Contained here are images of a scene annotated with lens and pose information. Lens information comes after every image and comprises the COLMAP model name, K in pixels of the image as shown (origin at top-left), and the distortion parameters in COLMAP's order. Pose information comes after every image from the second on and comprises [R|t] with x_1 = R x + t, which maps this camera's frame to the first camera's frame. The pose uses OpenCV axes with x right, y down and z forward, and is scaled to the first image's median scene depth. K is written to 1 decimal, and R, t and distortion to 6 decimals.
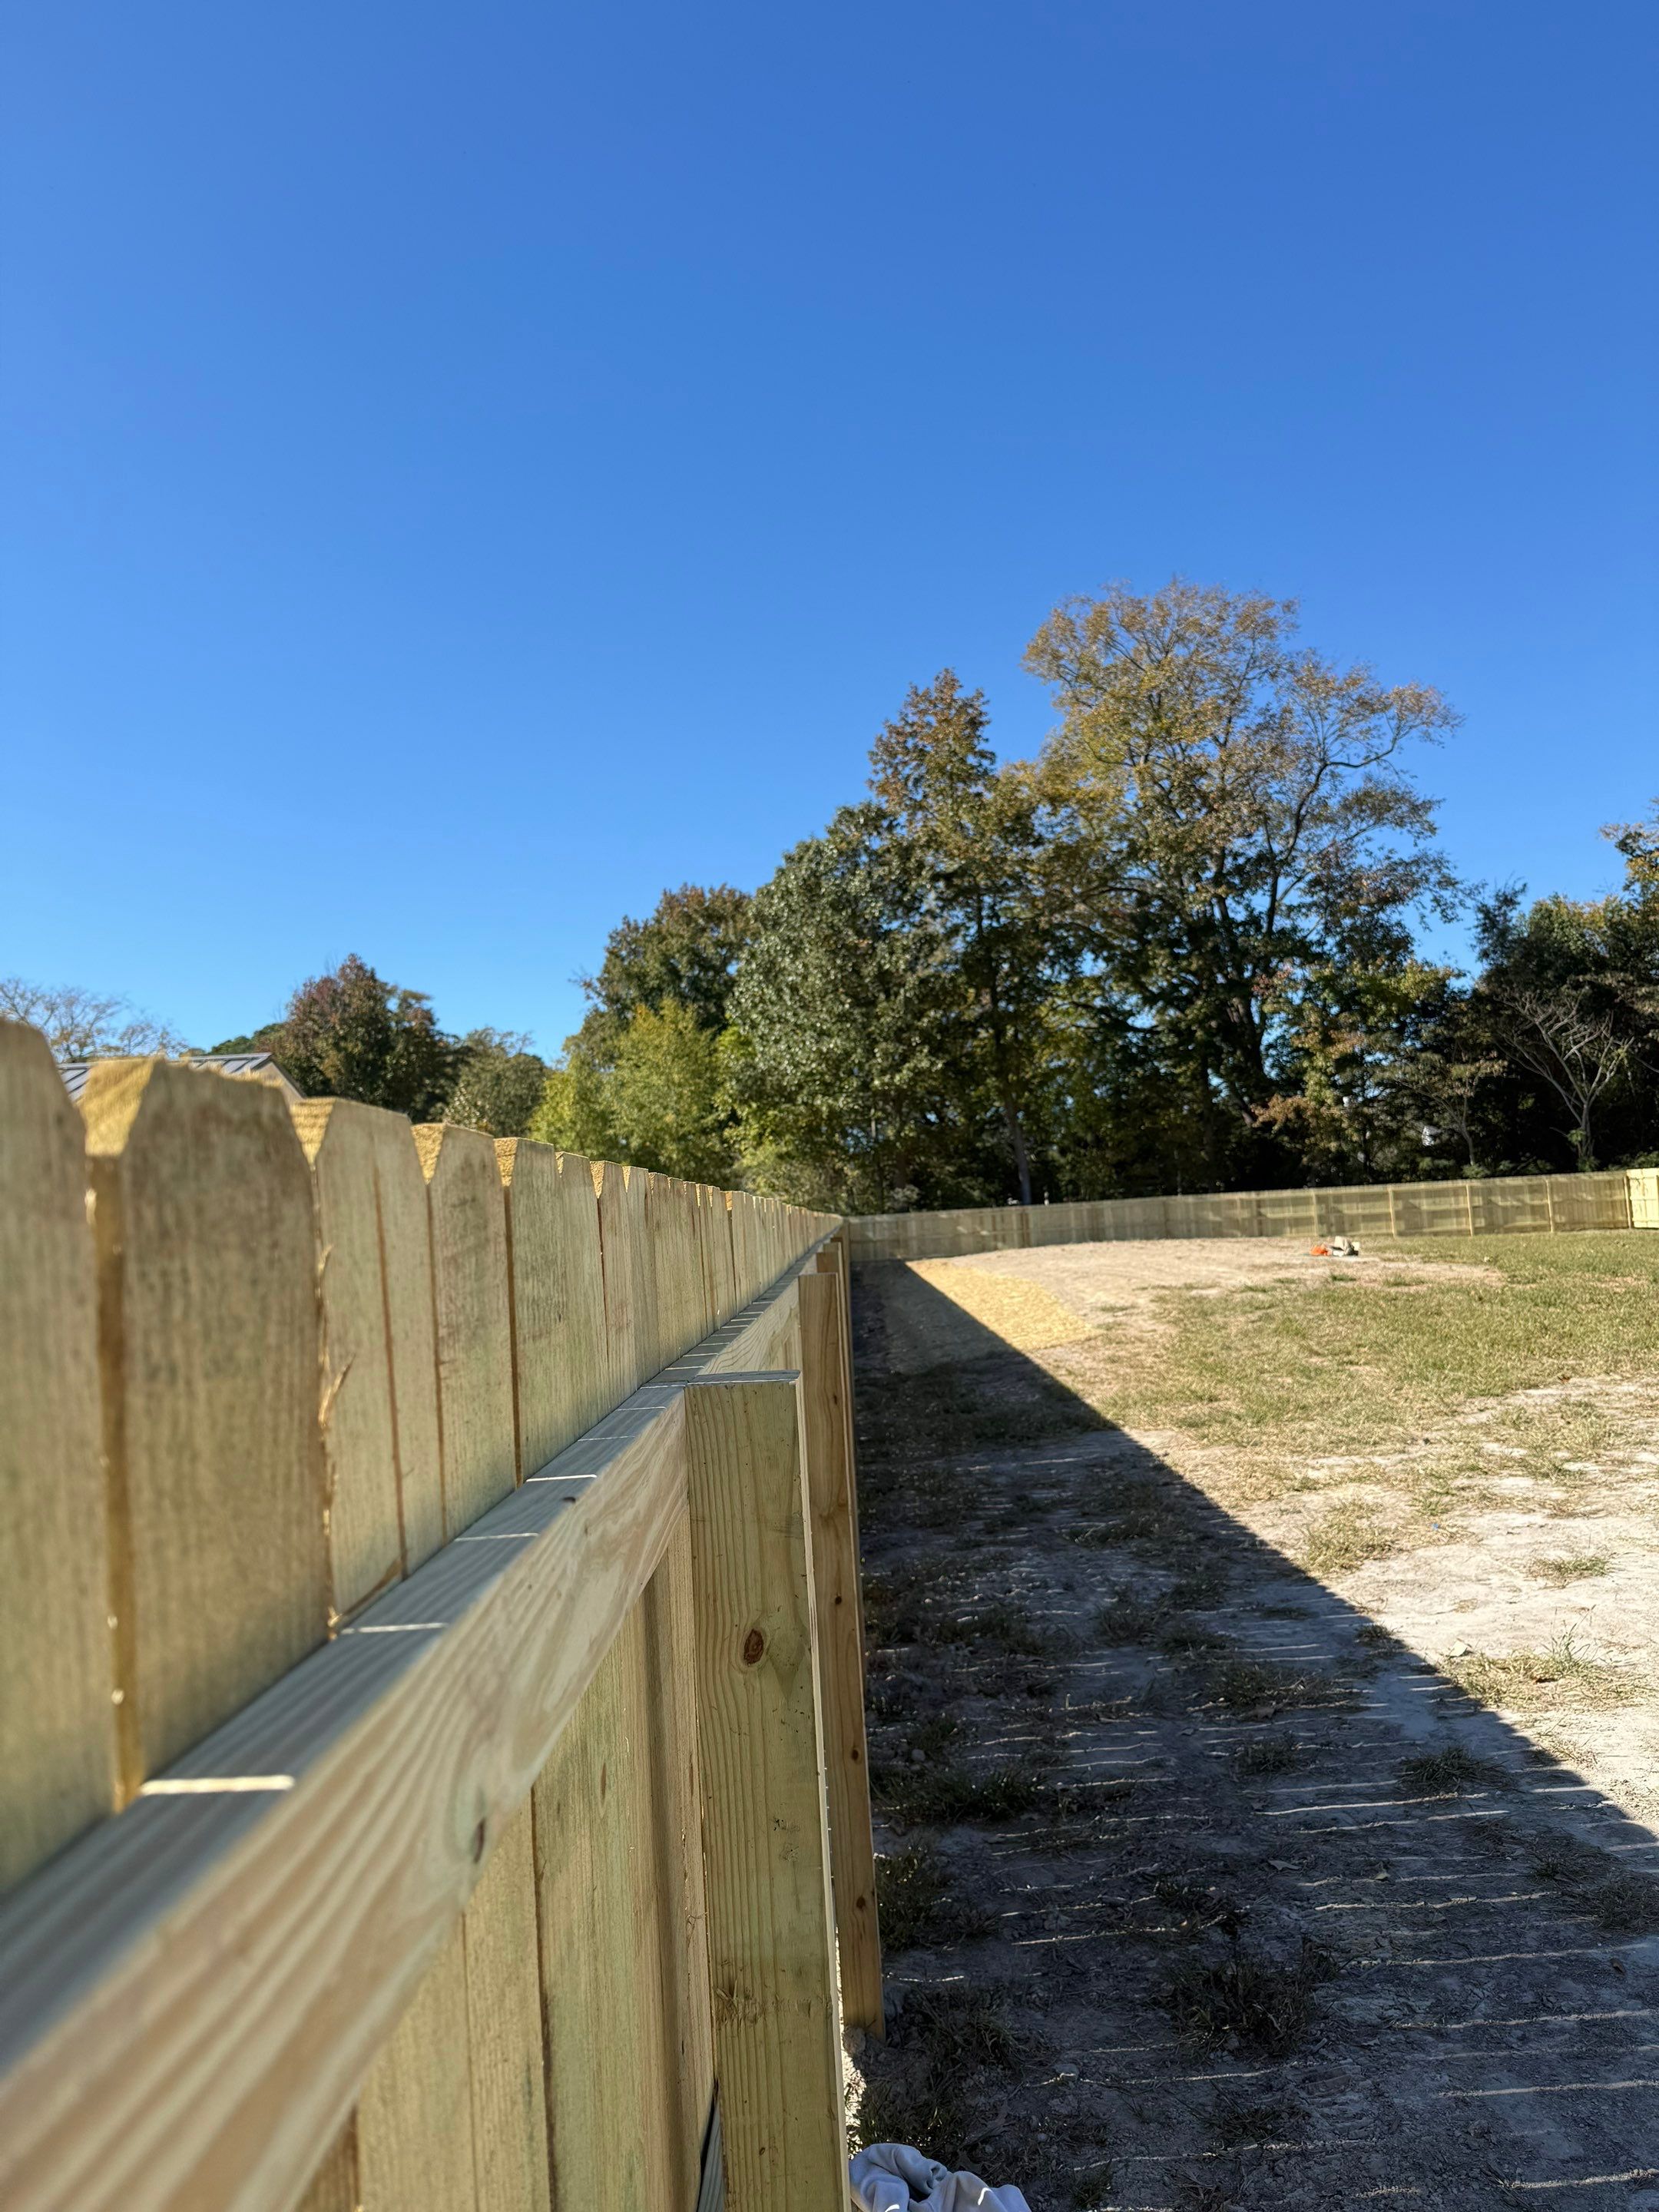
lens RADIAL K [[1585.7, 0, 829.5], [0, 1585.7, 1106.0], [0, 0, 1]] dist [0.041207, -0.024807]
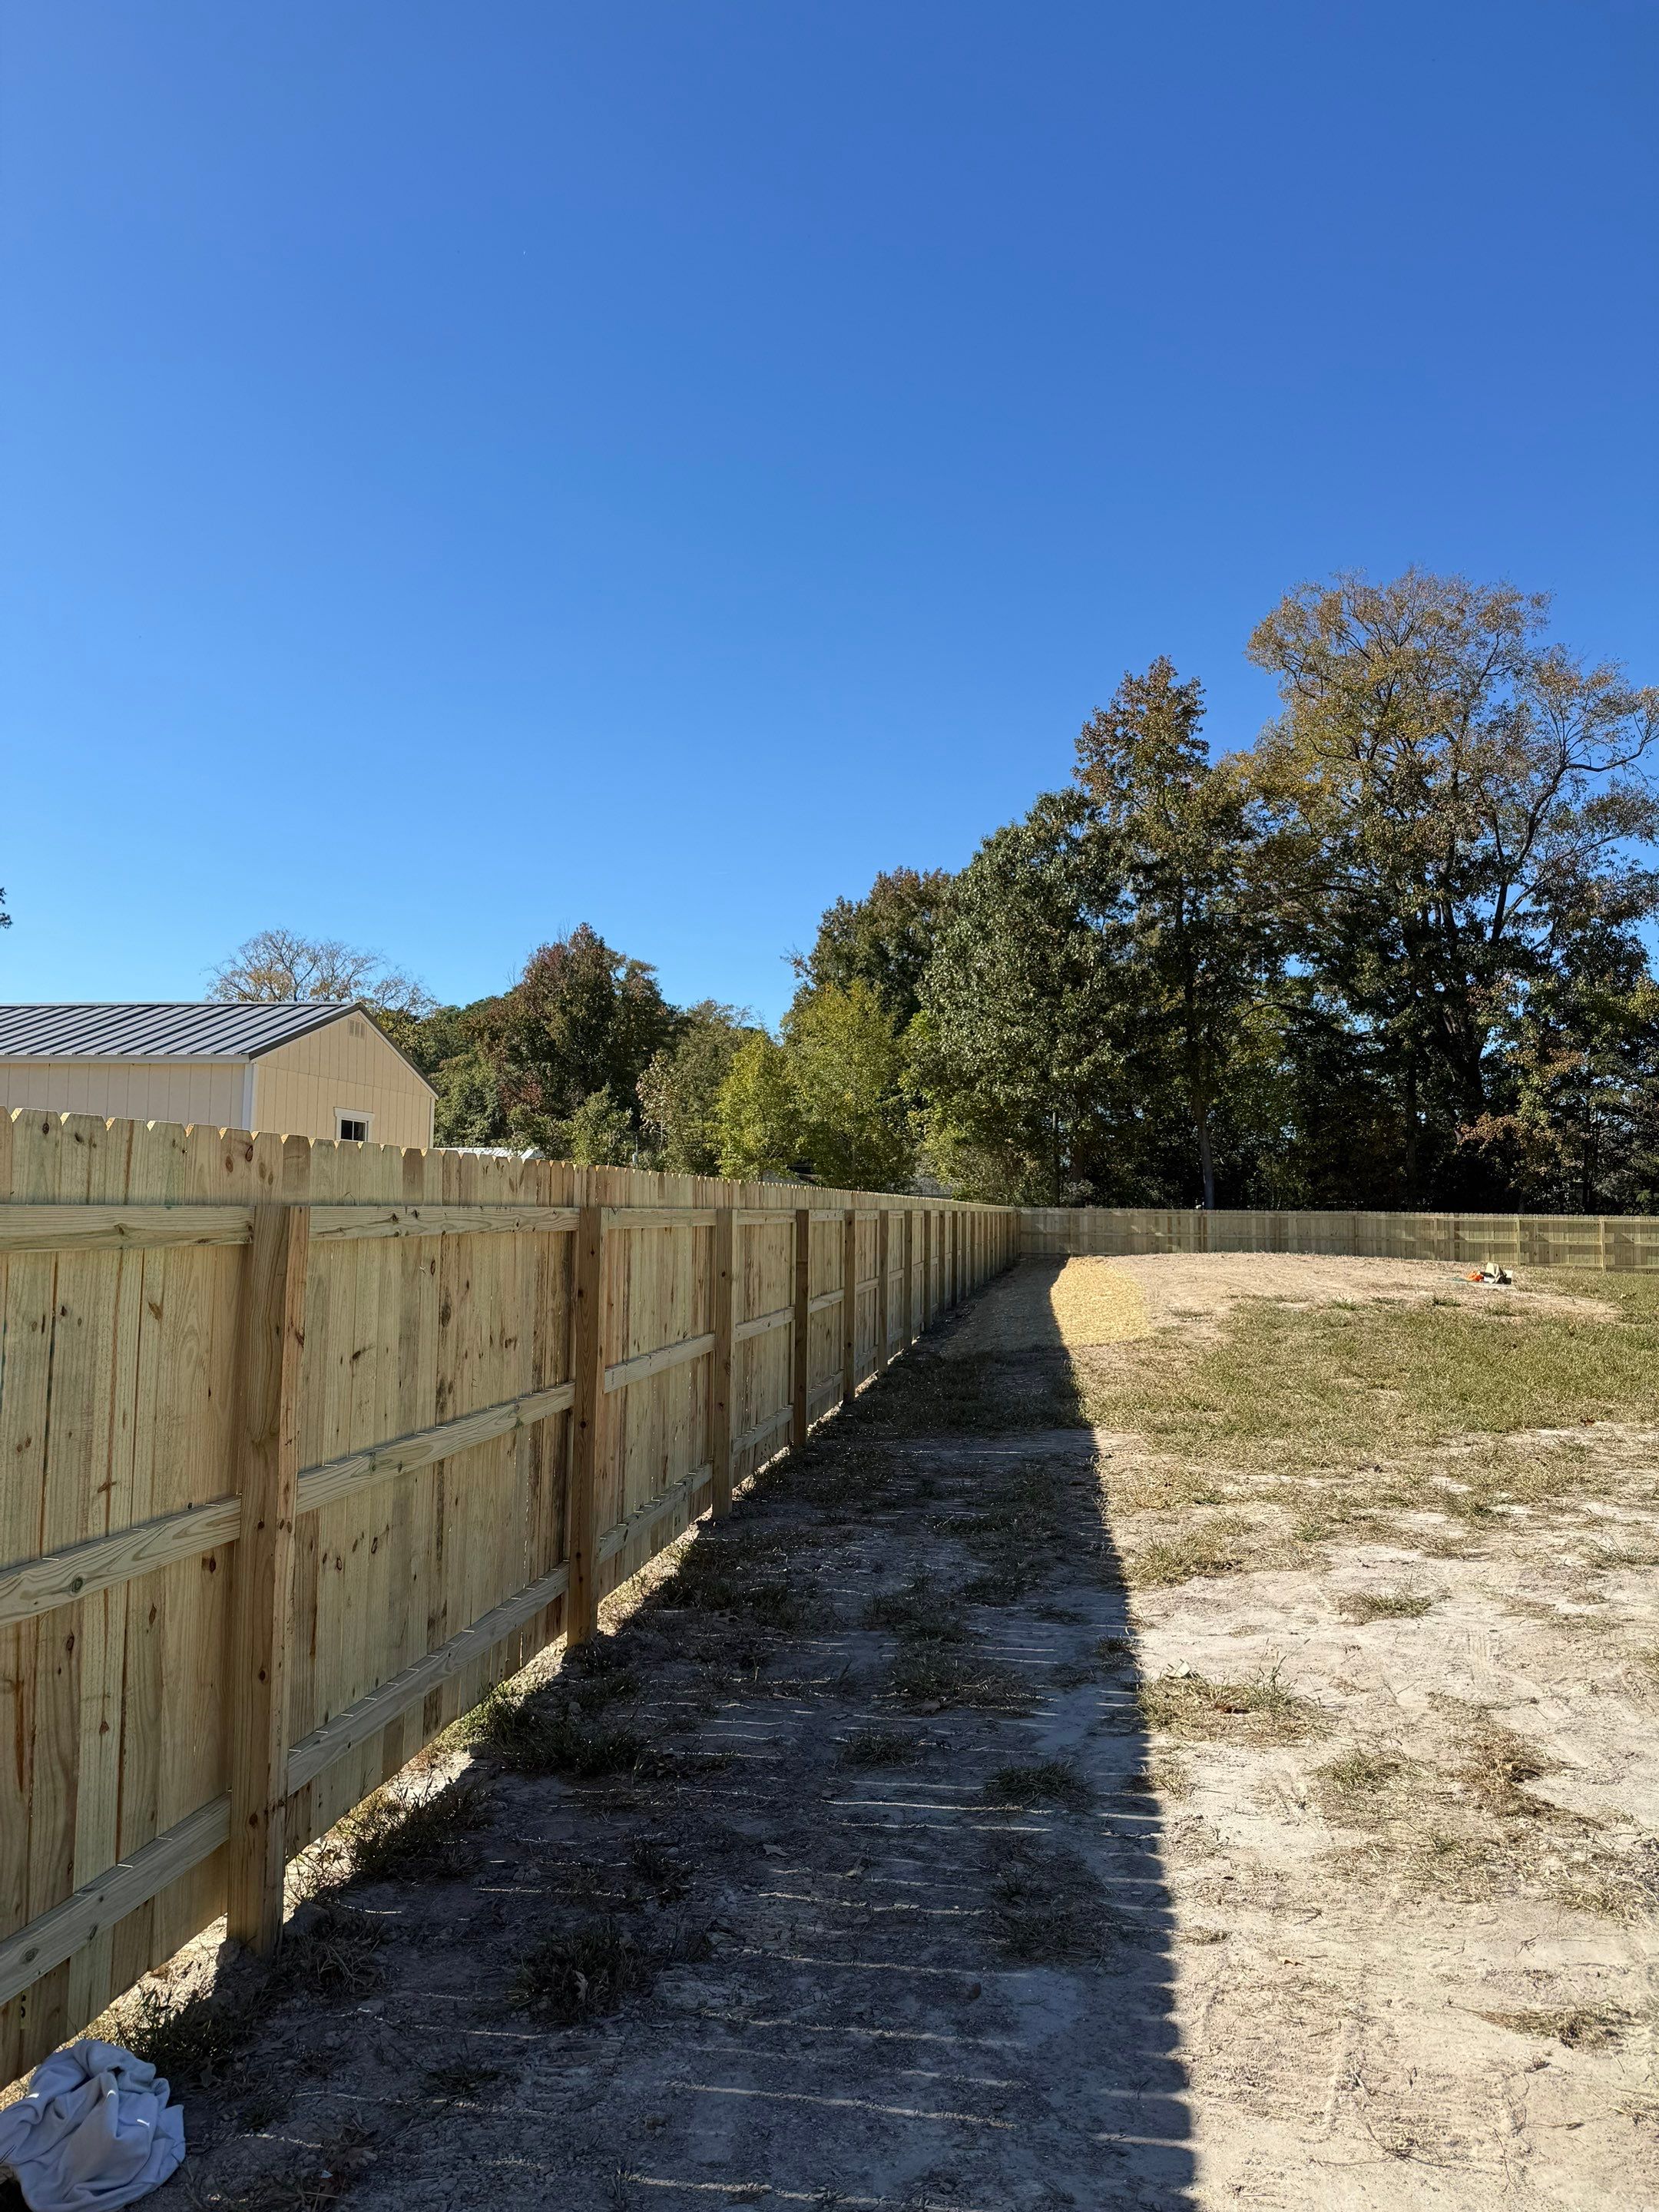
lens RADIAL K [[1577.5, 0, 829.5], [0, 1577.5, 1106.0], [0, 0, 1]] dist [-0.003206, -0.004448]
pose [[0.984021, 0.064257, -0.166054, 0.052177], [-0.062953, 0.997930, 0.013105, 0.001298], [0.166553, -0.002442, 0.986030, 0.008108]]
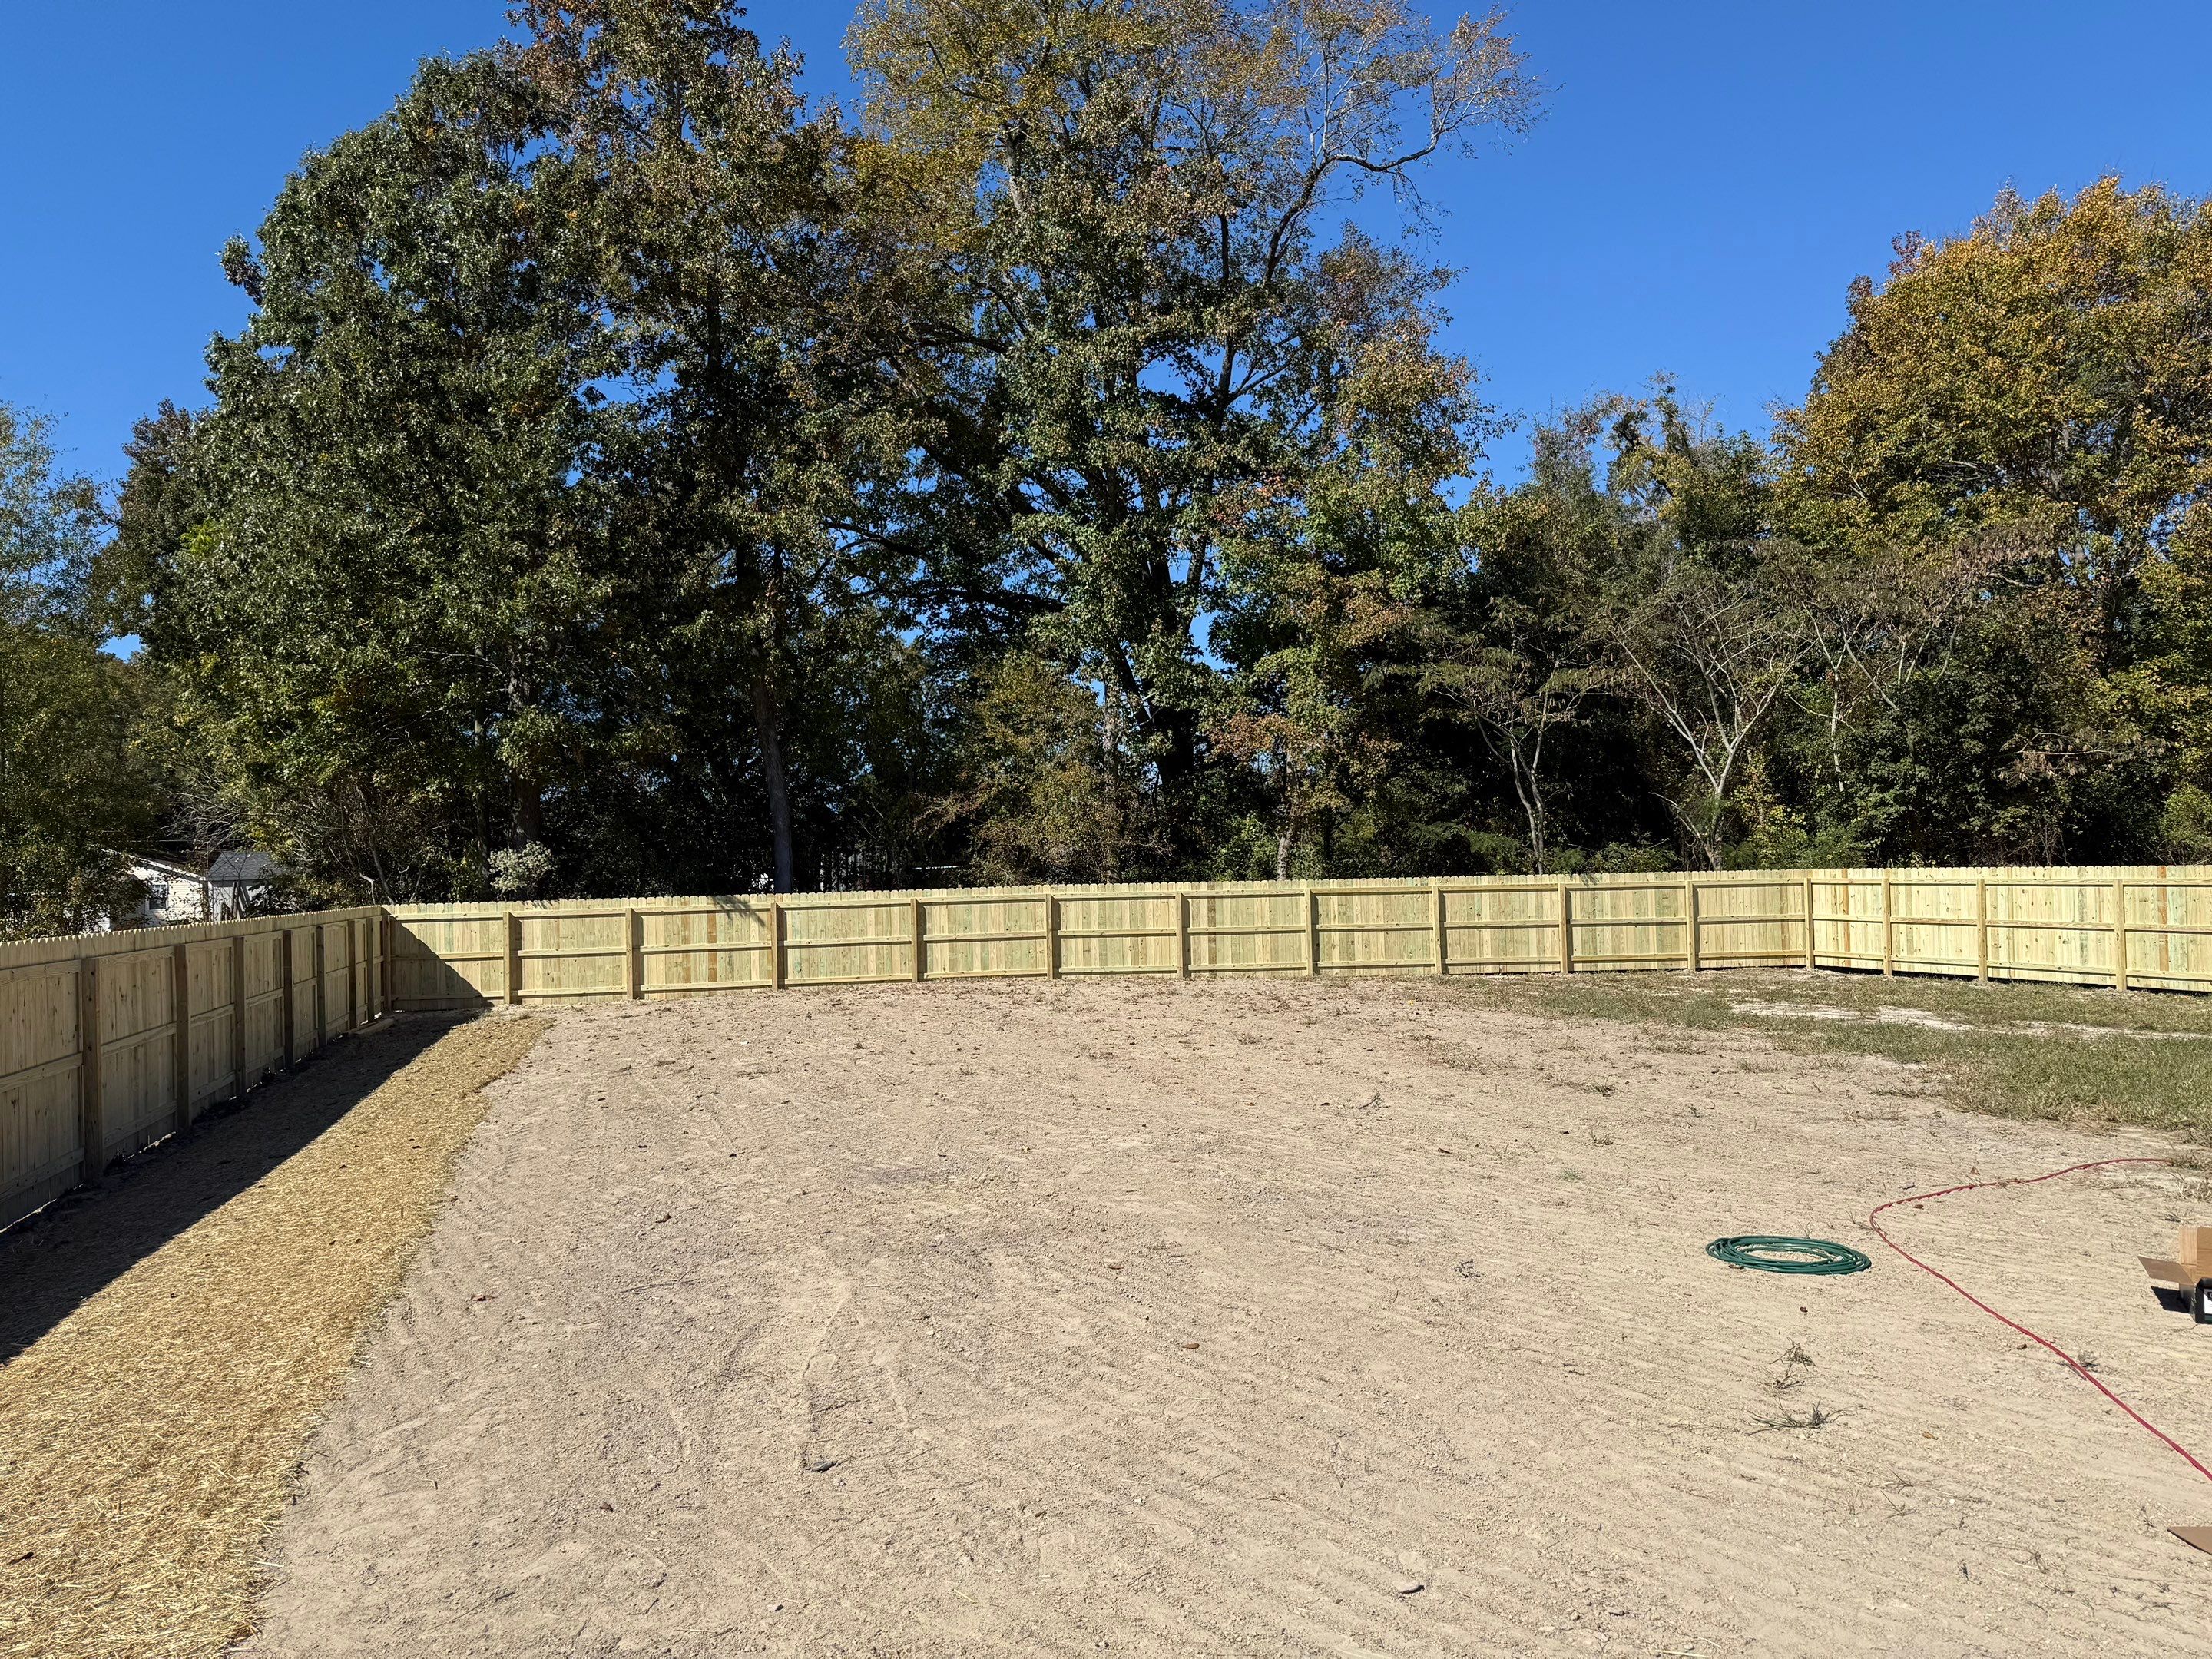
lens RADIAL K [[1577.5, 0, 1106.0], [0, 1577.5, 829.5], [0, 0, 1]] dist [-0.003206, -0.004448]
pose [[0.961585, 0.043340, 0.271066, 0.083950], [-0.048074, 0.998785, 0.010847, 0.031431], [-0.270267, -0.023461, 0.962500, 0.481823]]
